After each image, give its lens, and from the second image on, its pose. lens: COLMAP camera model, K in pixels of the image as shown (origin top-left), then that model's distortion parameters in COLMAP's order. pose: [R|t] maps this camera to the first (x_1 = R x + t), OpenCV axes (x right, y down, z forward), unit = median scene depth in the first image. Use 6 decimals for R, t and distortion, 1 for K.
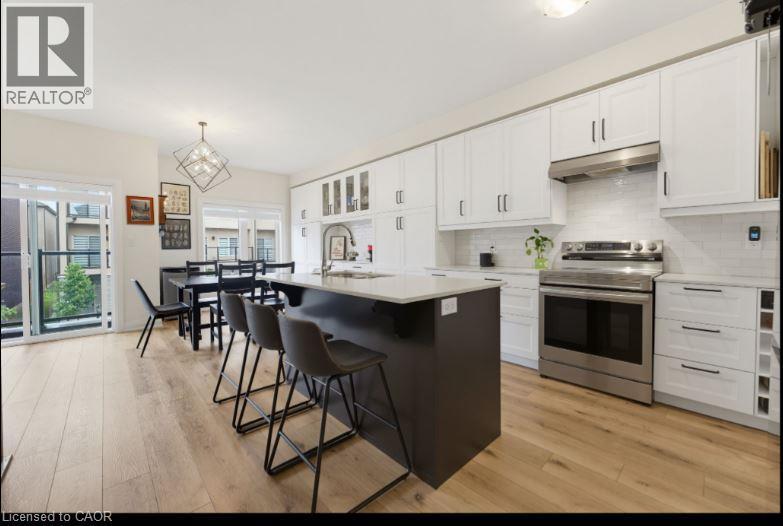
lens RADIAL K [[310.6, 0, 391.5], [0, 310.6, 259.7], [0, 0, 1]] dist [-0.003357, 0.000096]
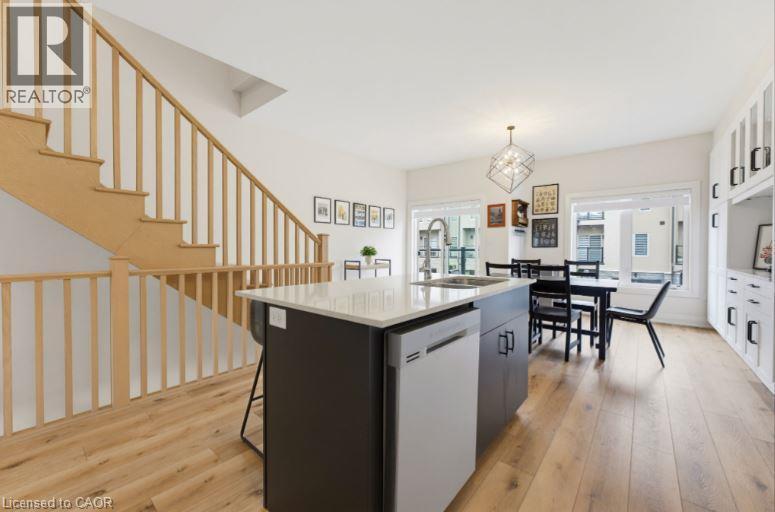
lens RADIAL K [[311.1, 0, 376.0], [0, 311.1, 249.5], [0, 0, 1]] dist [0.003211, 0.000066]
pose [[0.098447, 0.010574, -0.995086, 0.293609], [-0.038535, 0.999234, 0.006806, -0.012957], [0.994396, 0.037676, 0.098779, 0.333611]]
